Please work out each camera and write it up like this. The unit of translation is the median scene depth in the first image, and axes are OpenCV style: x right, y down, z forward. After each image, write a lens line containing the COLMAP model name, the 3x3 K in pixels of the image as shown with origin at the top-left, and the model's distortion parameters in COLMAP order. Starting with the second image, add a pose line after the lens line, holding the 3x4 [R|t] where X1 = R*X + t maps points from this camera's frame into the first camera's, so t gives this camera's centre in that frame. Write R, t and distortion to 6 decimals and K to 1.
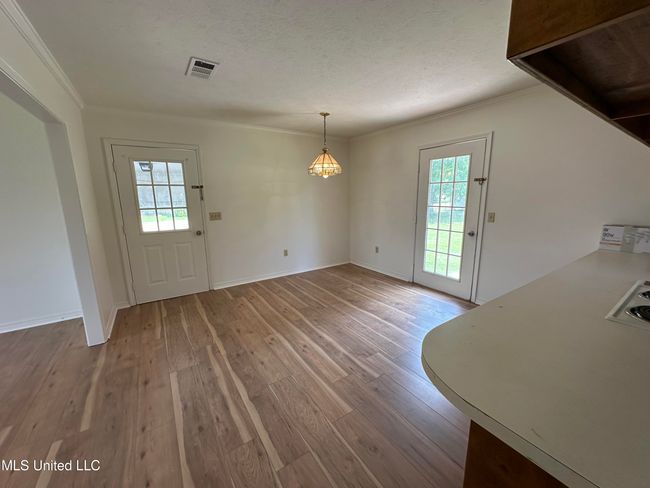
lens RADIAL K [[262.0, 0, 326.2], [0, 262.0, 244.5], [0, 0, 1]] dist [0.002390, 0.000082]
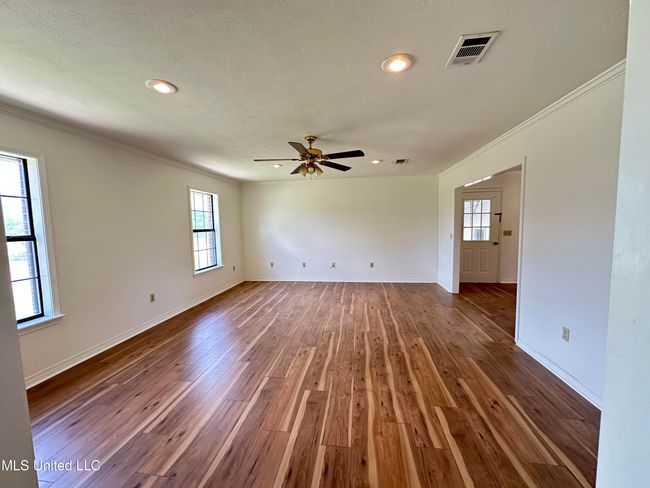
lens RADIAL K [[262.0, 0, 322.6], [0, 262.0, 243.8], [0, 0, 1]] dist [0.002390, 0.000082]
pose [[0.754462, 0.037848, -0.655252, -0.236933], [-0.104679, 0.992496, -0.063201, 0.156368], [0.647943, 0.116274, 0.752762, -0.786385]]
